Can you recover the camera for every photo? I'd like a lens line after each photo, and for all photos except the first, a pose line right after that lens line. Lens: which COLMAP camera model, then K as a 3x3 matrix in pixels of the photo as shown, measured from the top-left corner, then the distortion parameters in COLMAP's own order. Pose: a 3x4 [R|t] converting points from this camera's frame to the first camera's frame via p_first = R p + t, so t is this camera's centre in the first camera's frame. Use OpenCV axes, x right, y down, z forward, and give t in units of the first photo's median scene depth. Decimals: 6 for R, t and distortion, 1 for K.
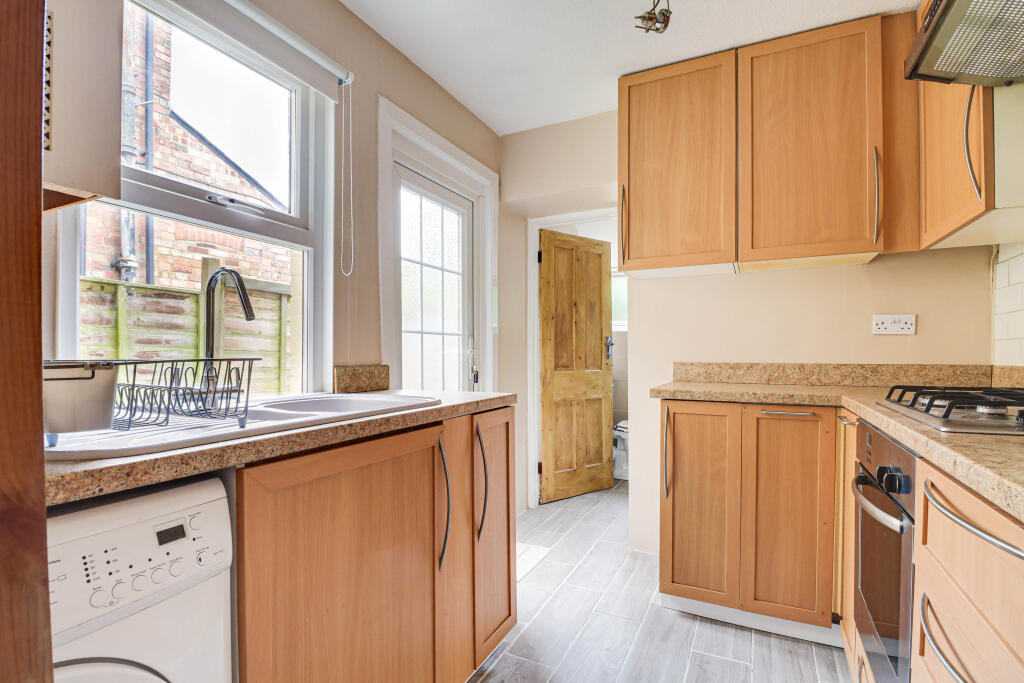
lens RADIAL K [[489.2, 0, 513.9], [0, 489.2, 351.1], [0, 0, 1]] dist [-0.005757, -0.002213]
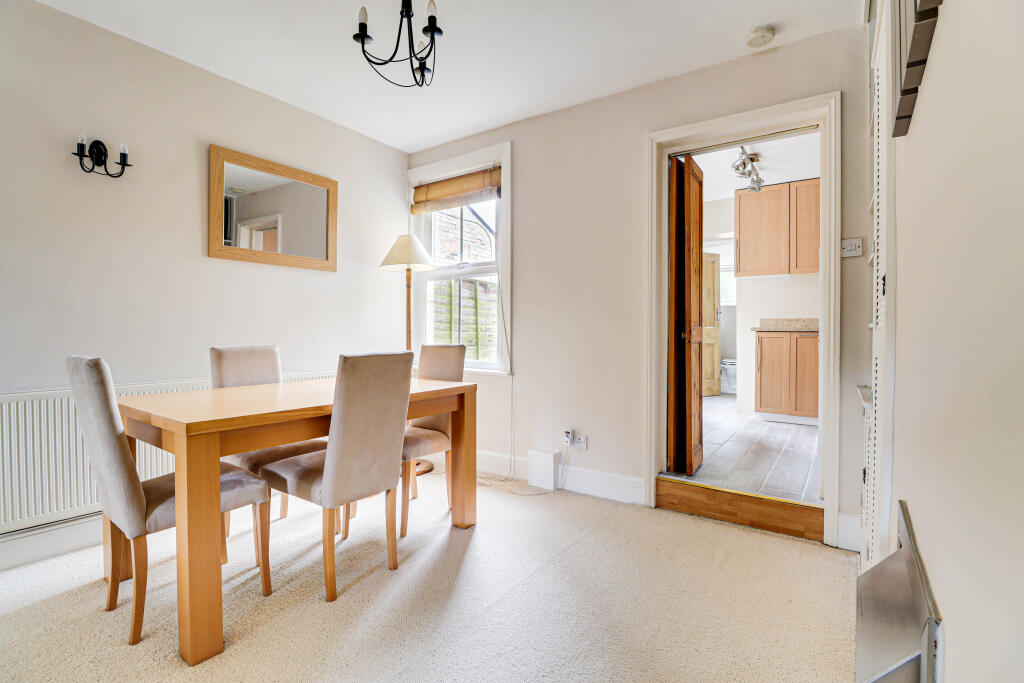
lens RADIAL K [[489.2, 0, 508.8], [0, 489.2, 335.3], [0, 0, 1]] dist [-0.005757, -0.002213]
pose [[0.990025, -0.000144, -0.140893, -0.455959], [0.001337, 0.999964, 0.008377, 0.076540], [0.140887, -0.008482, 0.989989, -1.257862]]
